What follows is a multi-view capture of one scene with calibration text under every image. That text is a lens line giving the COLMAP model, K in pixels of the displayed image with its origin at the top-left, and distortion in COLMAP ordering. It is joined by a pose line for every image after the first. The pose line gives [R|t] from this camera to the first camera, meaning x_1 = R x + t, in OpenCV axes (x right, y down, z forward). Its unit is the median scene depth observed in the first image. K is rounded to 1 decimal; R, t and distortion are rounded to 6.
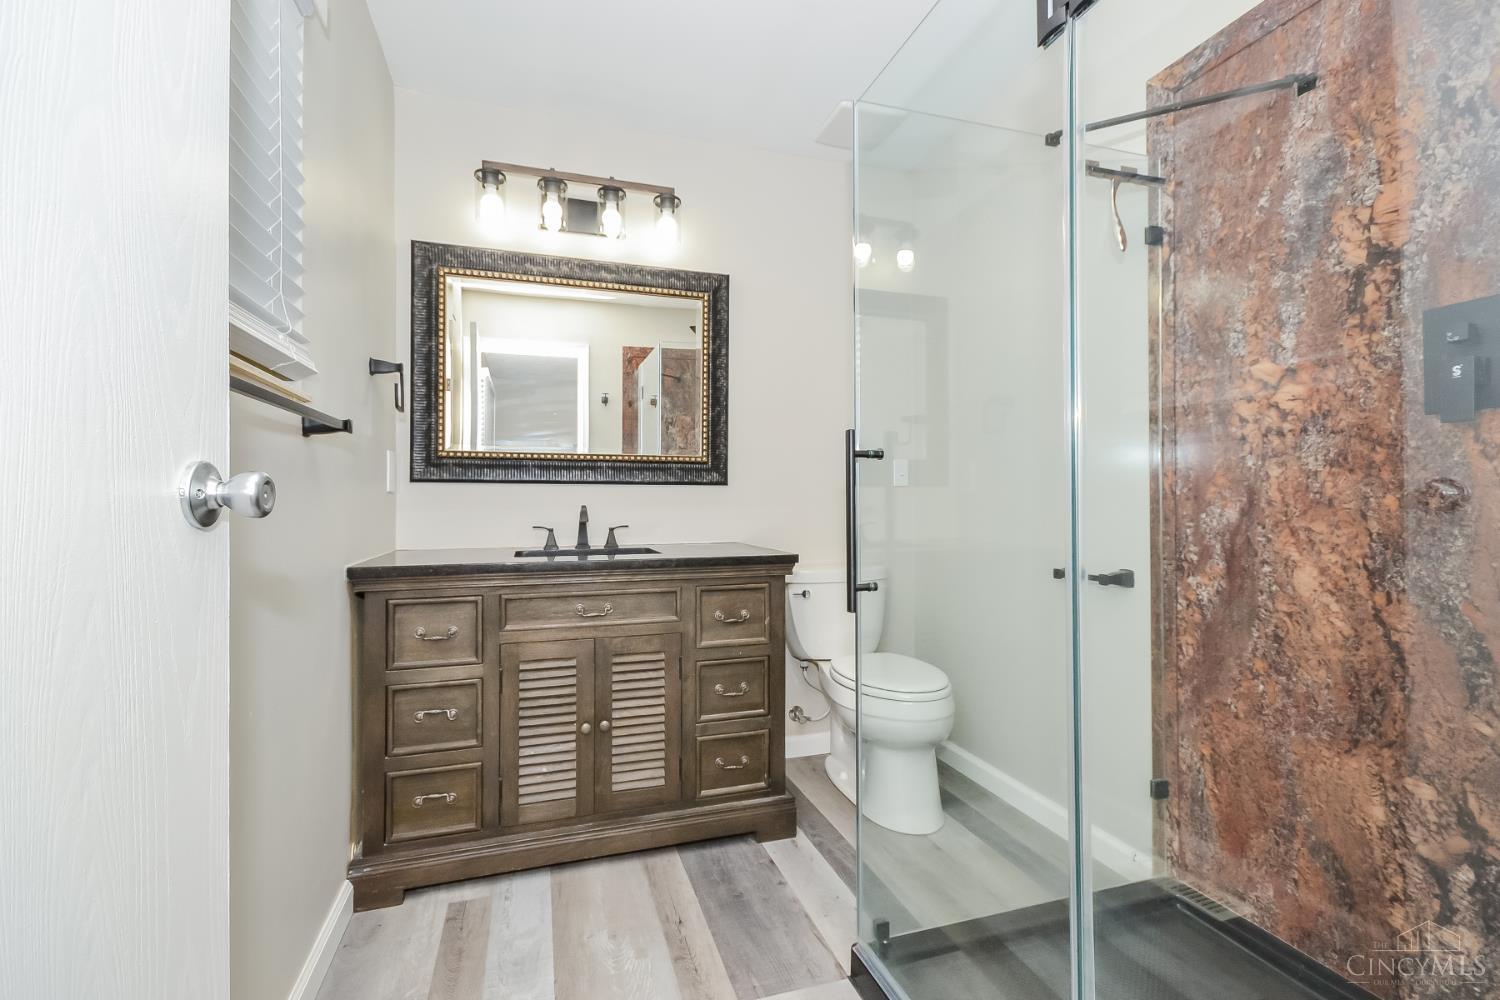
lens RADIAL K [[667.8, 0, 742.7], [0, 667.8, 495.4], [0, 0, 1]] dist [-0.012960, -0.000769]
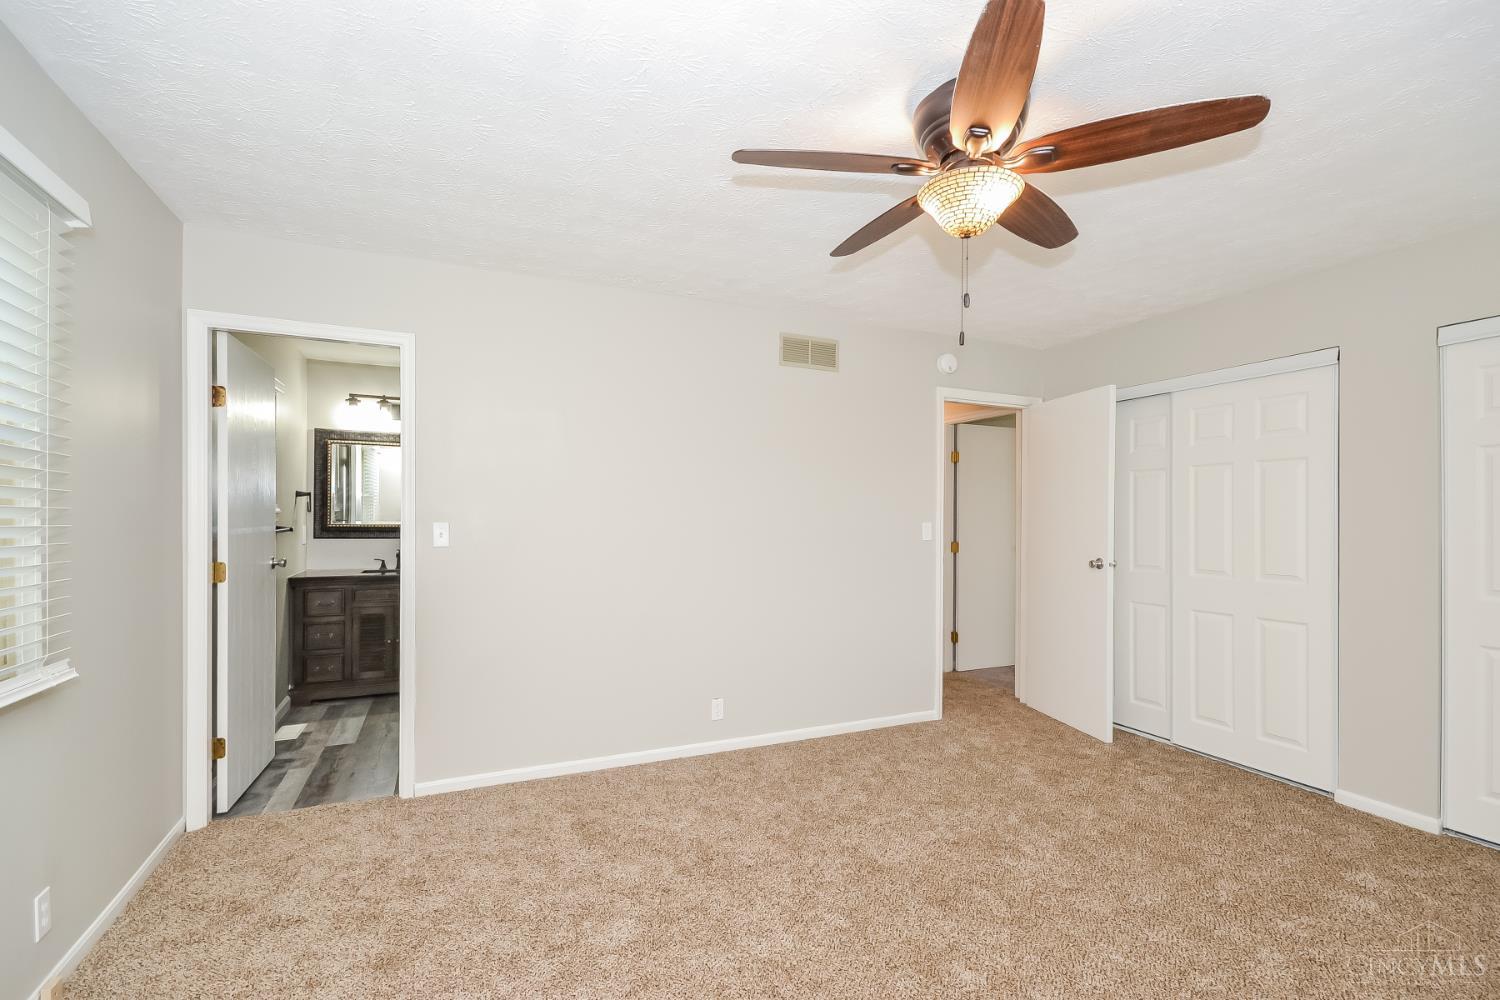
lens RADIAL K [[667.8, 0, 760.8], [0, 667.8, 510.6], [0, 0, 1]] dist [-0.012960, -0.000769]
pose [[0.991114, 0.005022, 0.132921, 0.767172], [-0.005460, 0.999981, 0.002935, -0.147774], [-0.132904, -0.003635, 0.991122, -1.562576]]
